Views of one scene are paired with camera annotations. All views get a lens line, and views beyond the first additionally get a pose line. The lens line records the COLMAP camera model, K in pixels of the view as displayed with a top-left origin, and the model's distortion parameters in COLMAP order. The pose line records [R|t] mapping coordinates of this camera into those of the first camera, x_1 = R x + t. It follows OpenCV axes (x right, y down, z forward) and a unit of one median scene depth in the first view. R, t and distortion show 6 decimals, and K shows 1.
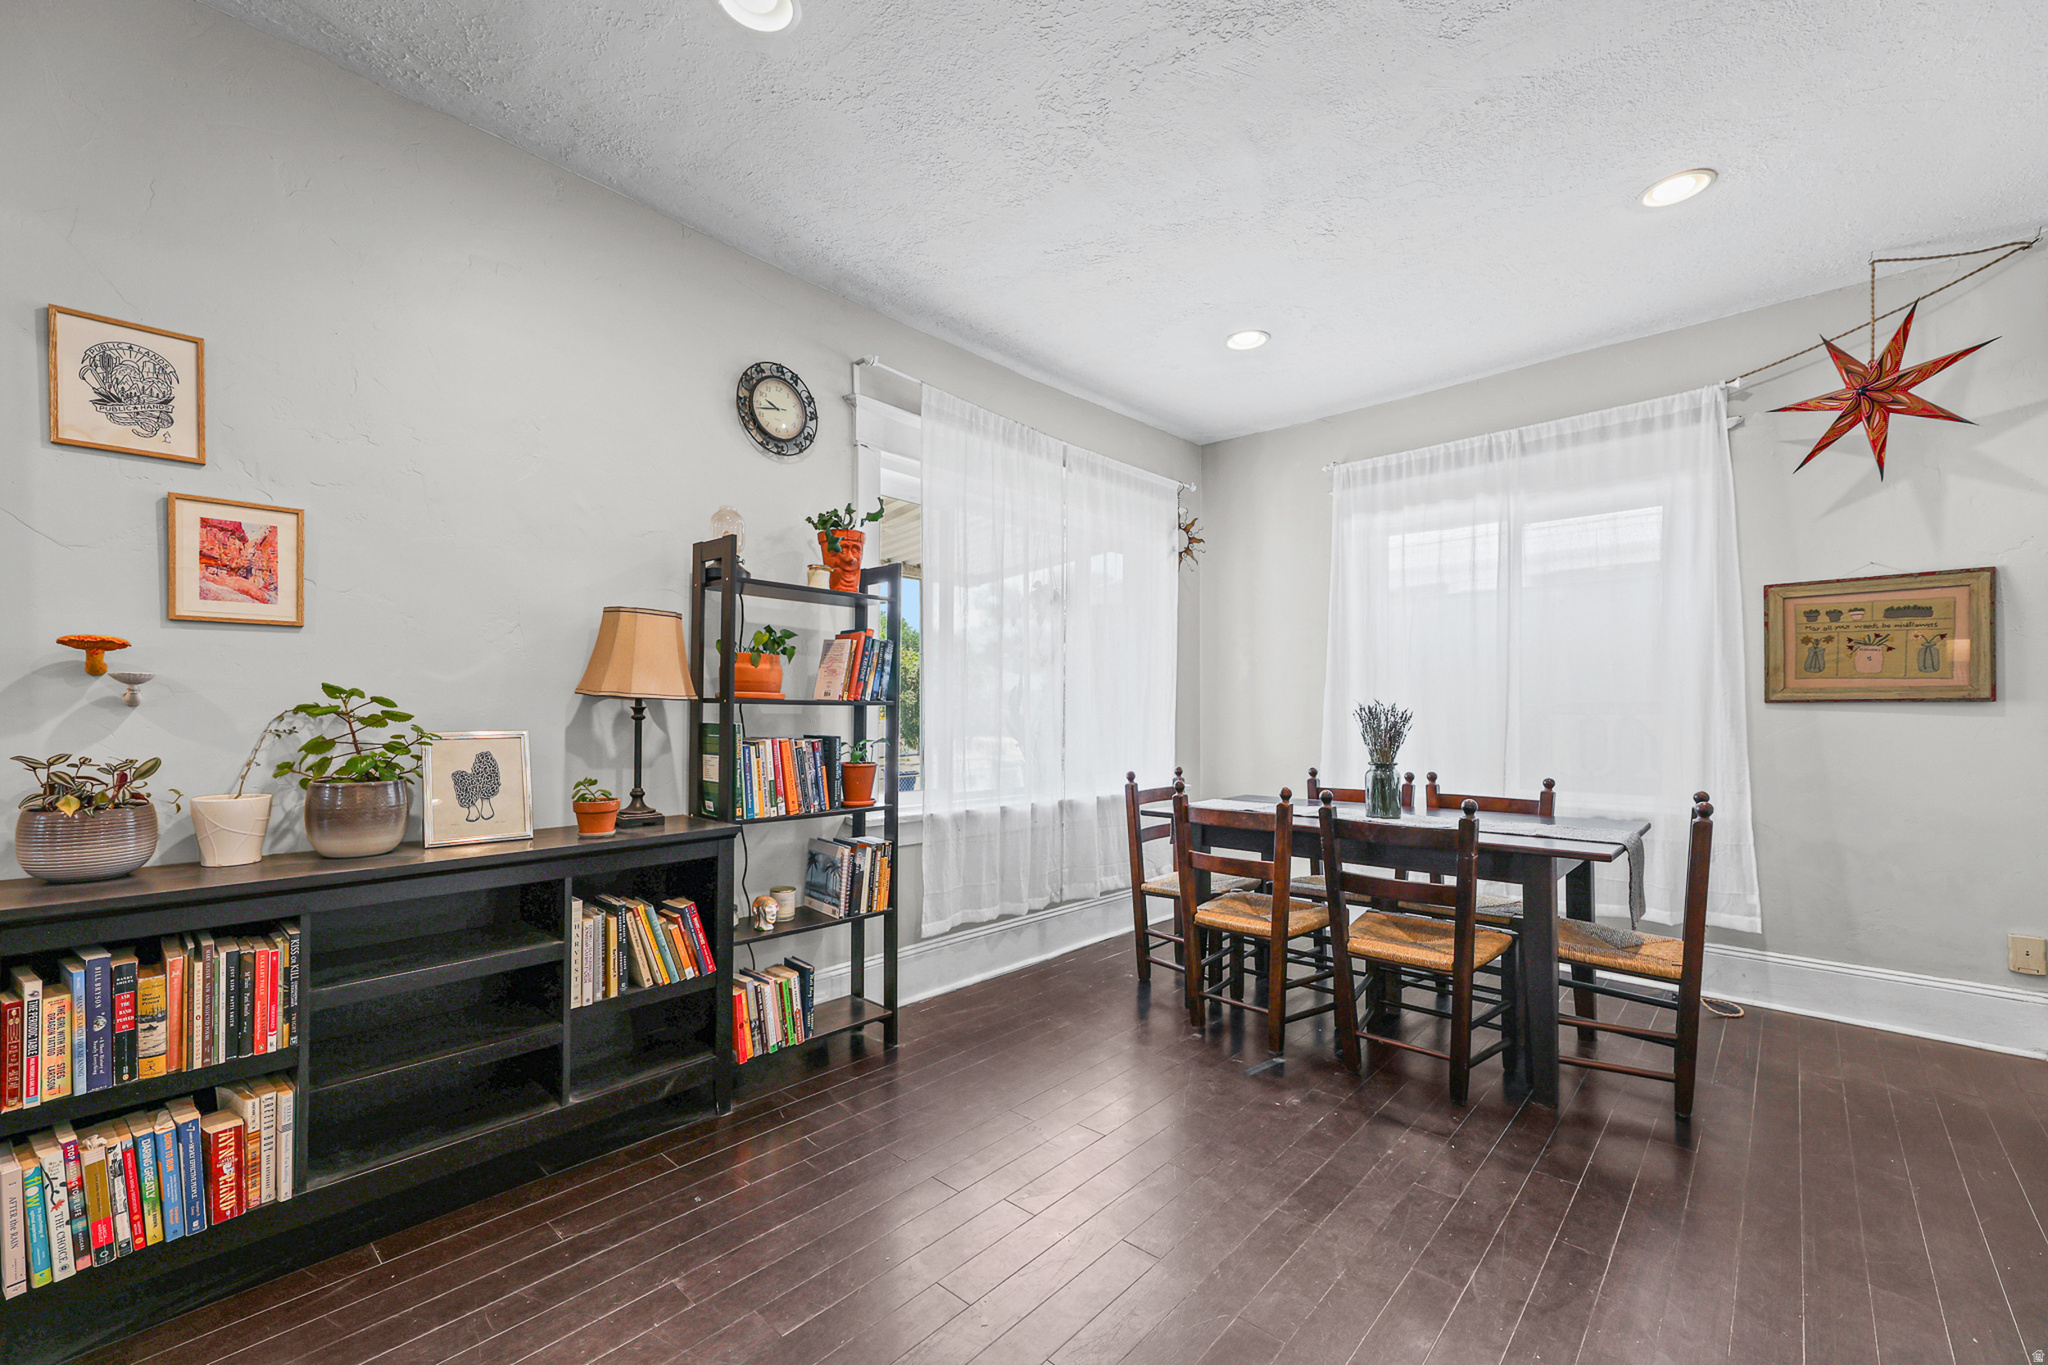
lens RADIAL K [[831.8, 0, 1027.6], [0, 831.8, 695.4], [0, 0, 1]] dist [0.001498, 0.000390]
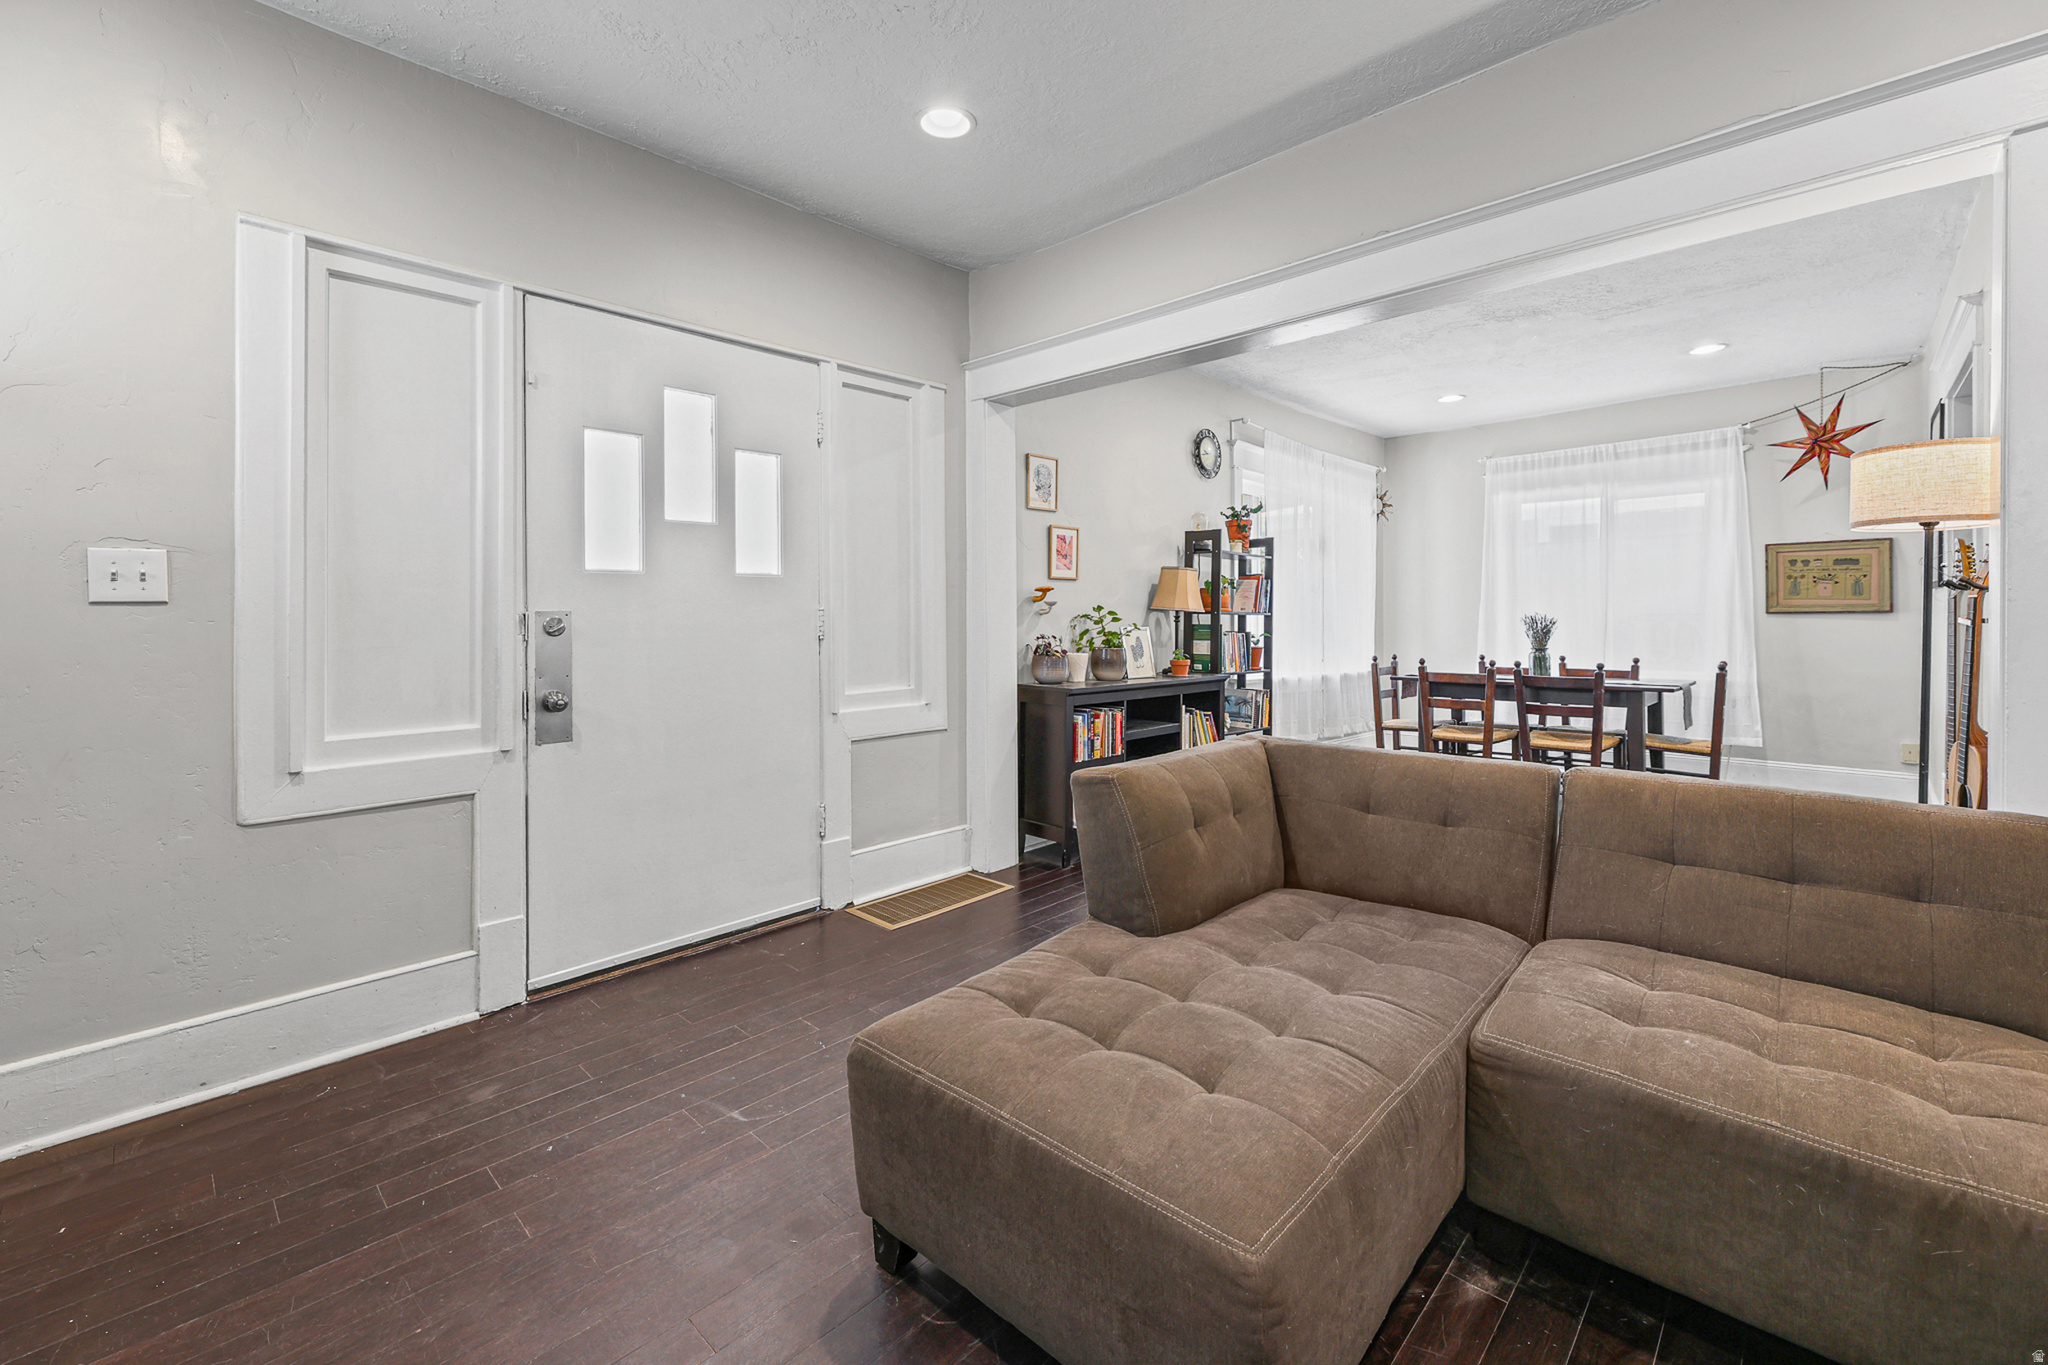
lens RADIAL K [[861.1, 0, 1024.9], [0, 861.1, 607.7], [0, 0, 1]] dist [0.001518, 0.000112]
pose [[0.999561, -0.000819, -0.029627, -0.617318], [0.000807, 1.000000, -0.000407, -0.004052], [0.029627, 0.000383, 0.999561, -0.865048]]
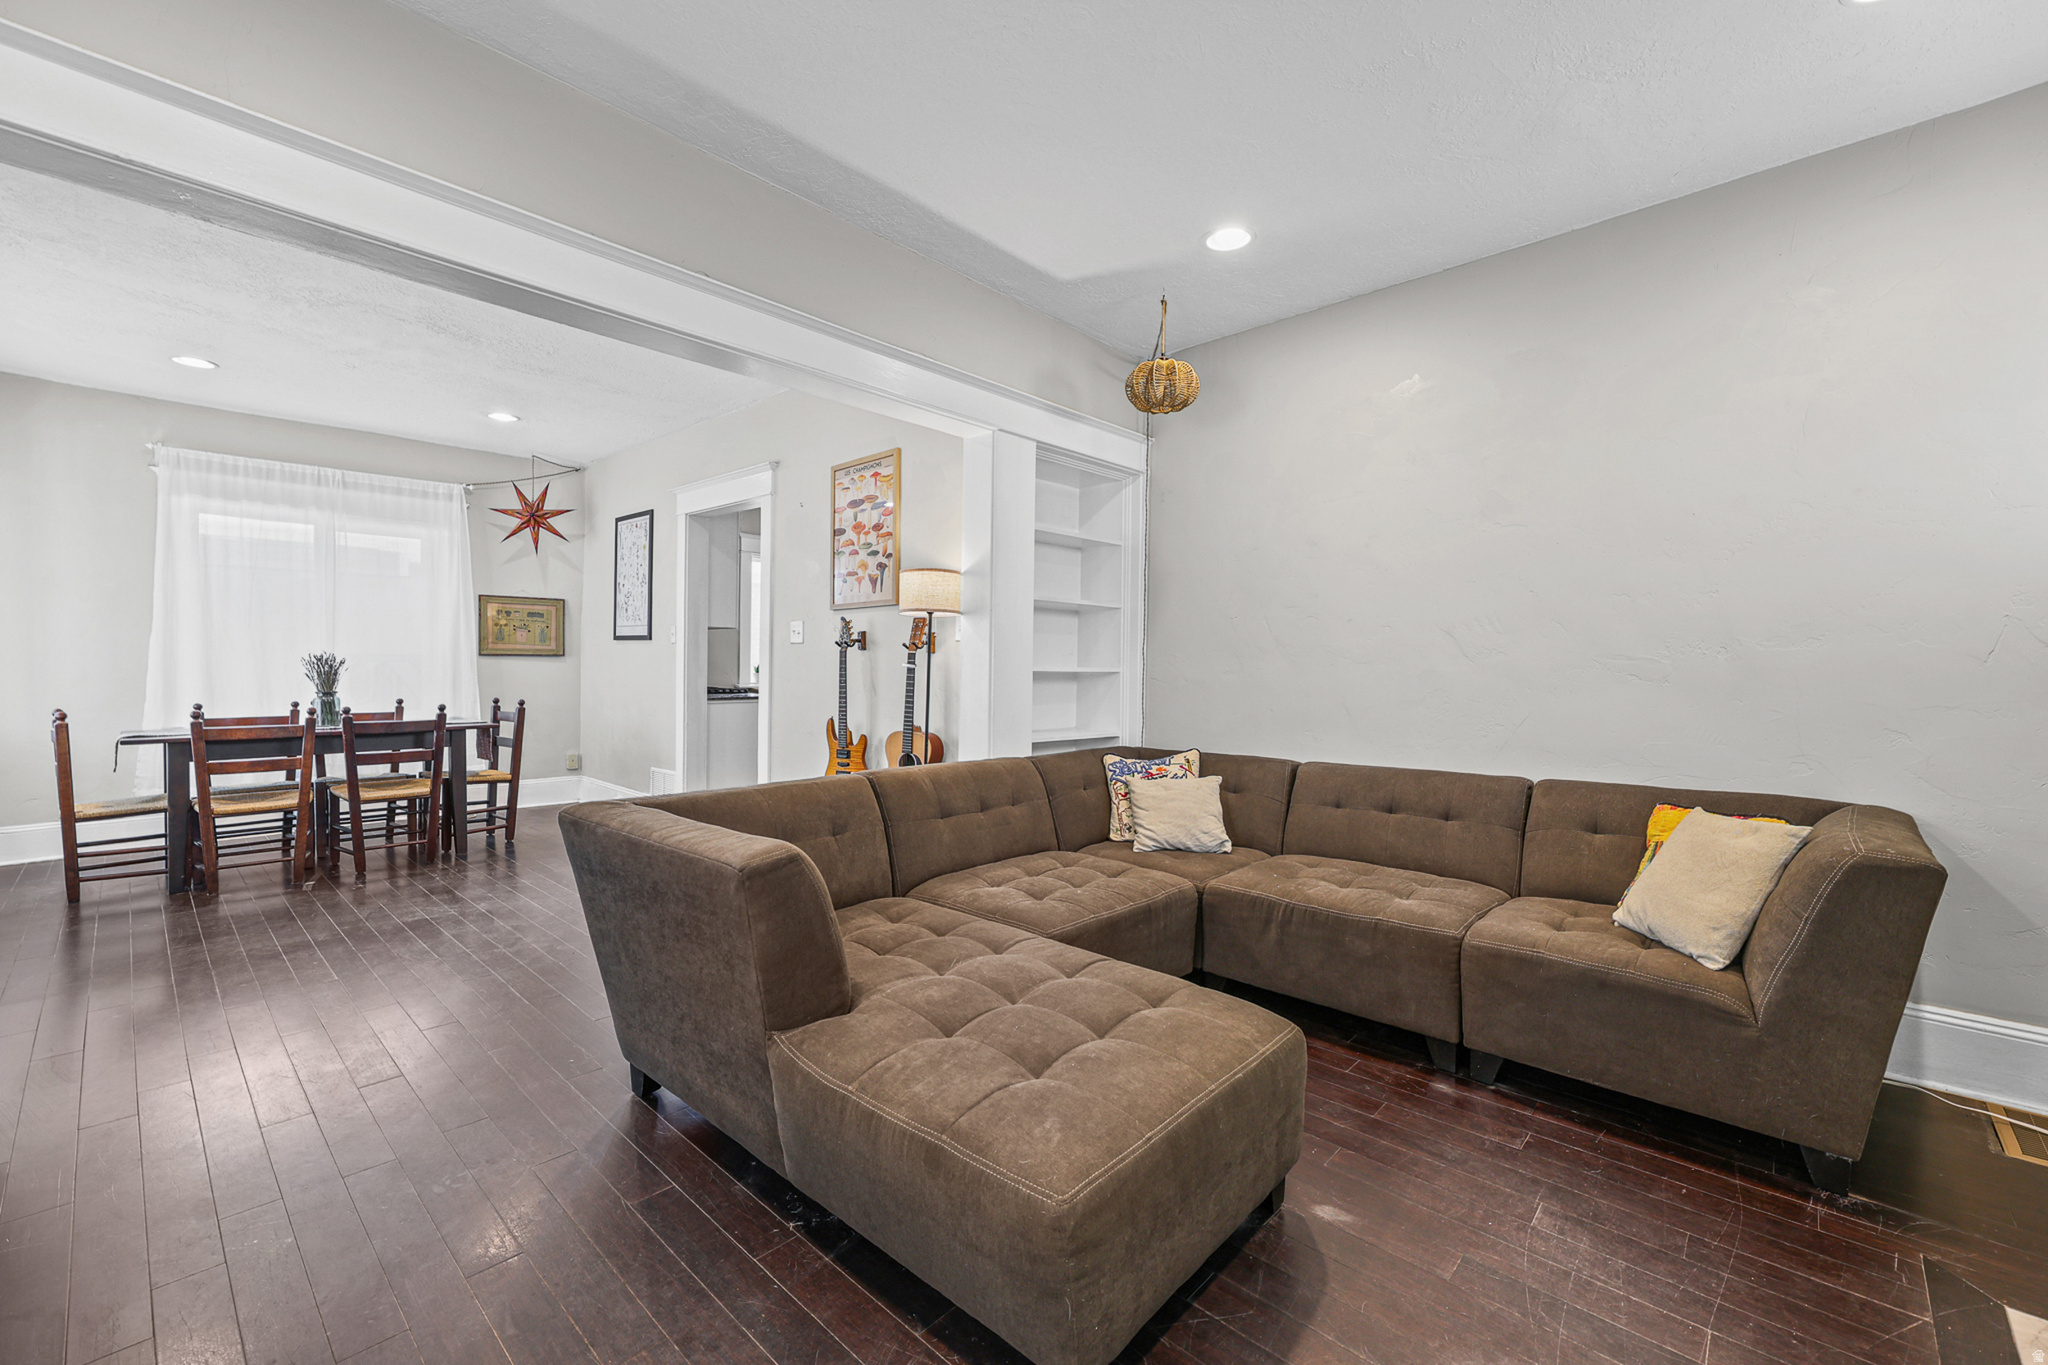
lens RADIAL K [[831.8, 0, 1027.6], [0, 831.8, 695.4], [0, 0, 1]] dist [0.001498, 0.000390]
pose [[0.014794, -0.036152, 0.999237, -1.124326], [-0.022766, 0.999075, 0.036483, 0.001748], [-0.999631, -0.023288, 0.013957, -0.330827]]
